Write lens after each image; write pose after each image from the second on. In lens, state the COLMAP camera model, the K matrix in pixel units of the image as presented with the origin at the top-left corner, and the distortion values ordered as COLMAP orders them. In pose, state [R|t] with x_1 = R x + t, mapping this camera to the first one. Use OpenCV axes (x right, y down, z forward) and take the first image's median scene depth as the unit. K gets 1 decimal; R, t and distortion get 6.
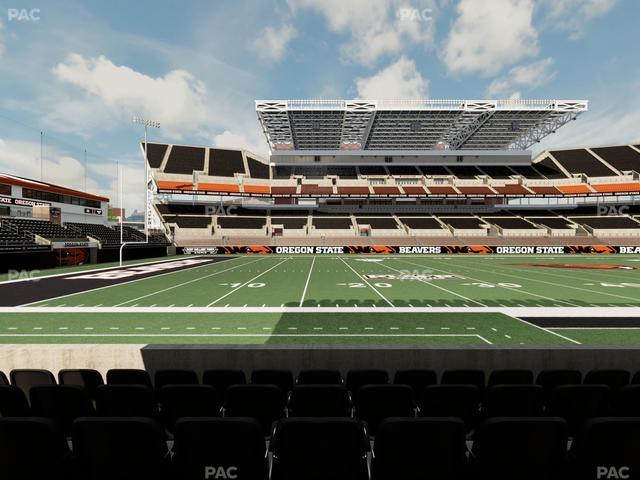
lens RADIAL K [[319.8, 0, 320.1], [0, 319.8, 240.2], [0, 0, 1]] dist [-0.000353, 0.000284]
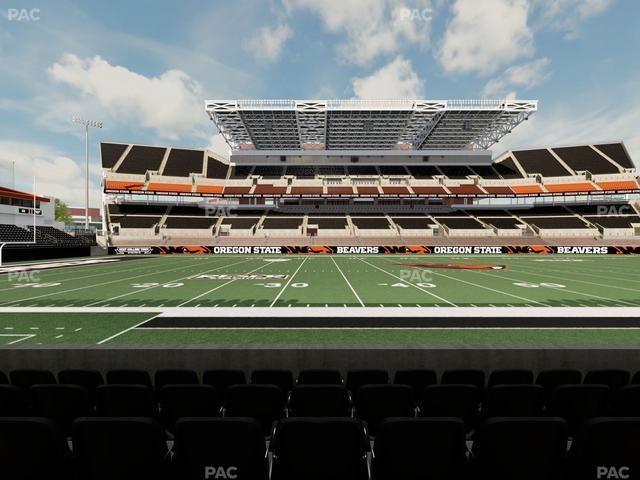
lens RADIAL K [[319.8, 0, 320.0], [0, 319.8, 240.2], [0, 0, 1]] dist [-0.000353, 0.000284]
pose [[1.000000, -0.000008, -0.000068, 0.014906], [0.000009, 1.000000, 0.000107, 0.000000], [0.000068, -0.000107, 1.000000, 0.000008]]
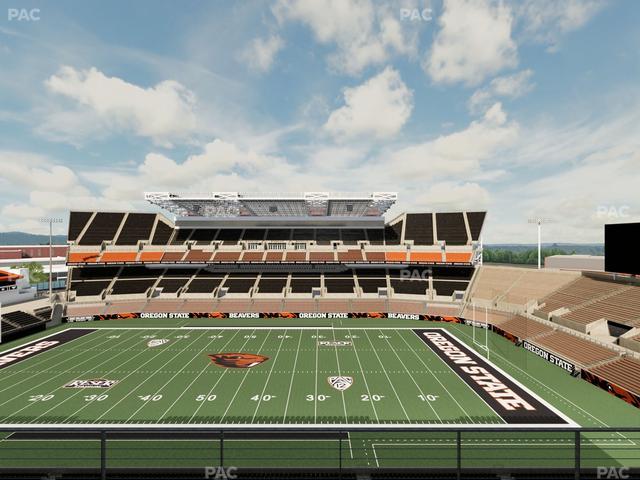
lens RADIAL K [[319.8, 0, 320.0], [0, 319.8, 240.2], [0, 0, 1]] dist [-0.000353, 0.000284]
pose [[1.000000, -0.000089, -0.000038, 0.049159], [0.000089, 1.000000, -0.000137, -0.022714], [0.000038, 0.000137, 1.000000, -0.029796]]
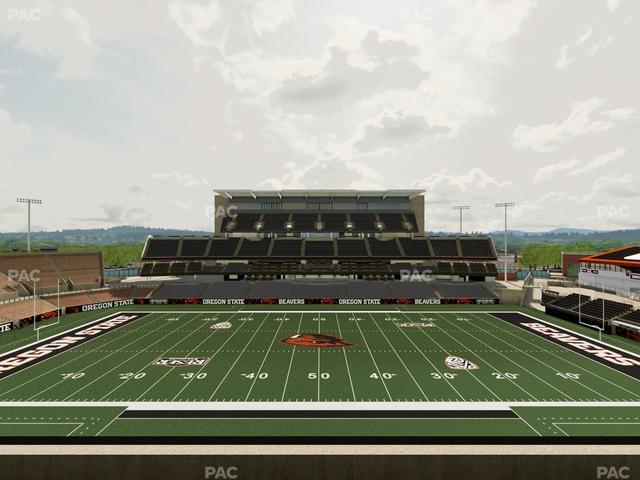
lens RADIAL K [[319.8, 0, 319.8], [0, 319.8, 239.8], [0, 0, 1]] dist [-0.000353, 0.000284]
pose [[-1.000000, -0.000001, -0.000194, 0.030347], [-0.000001, 0.999999, -0.001229, -0.016574], [0.000194, -0.001229, -0.999999, 0.102446]]
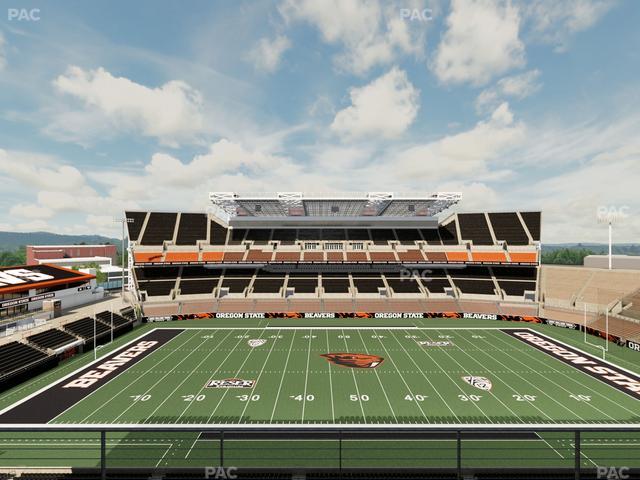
lens RADIAL K [[319.8, 0, 320.0], [0, 319.8, 240.1], [0, 0, 1]] dist [-0.000353, 0.000284]
pose [[1.000000, -0.000072, -0.000094, 0.024035], [0.000072, 1.000000, -0.000241, -0.022722], [0.000094, 0.000241, 1.000000, -0.029810]]
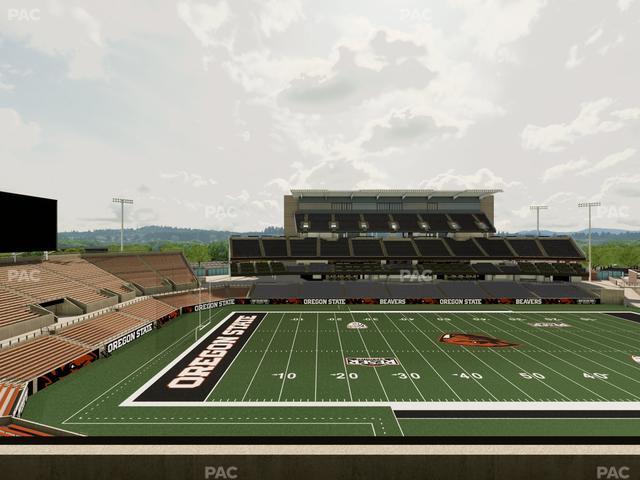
lens RADIAL K [[319.8, 0, 319.8], [0, 319.8, 239.8], [0, 0, 1]] dist [-0.000353, 0.000284]
pose [[-1.000000, 0.000028, -0.000385, 0.061407], [0.000028, 0.999999, -0.001275, -0.016577], [0.000385, -0.001275, -0.999999, 0.102463]]
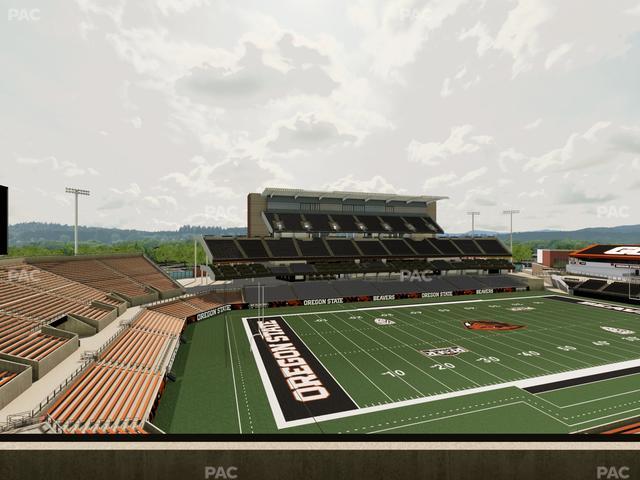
lens RADIAL K [[319.8, 0, 319.6], [0, 319.8, 240.0], [0, 0, 1]] dist [-0.000353, 0.000284]
pose [[-0.950984, -0.000033, -0.309240, 0.091650], [0.000168, 1.000000, -0.000624, -0.016627], [0.309240, -0.000645, -0.950984, 0.097581]]
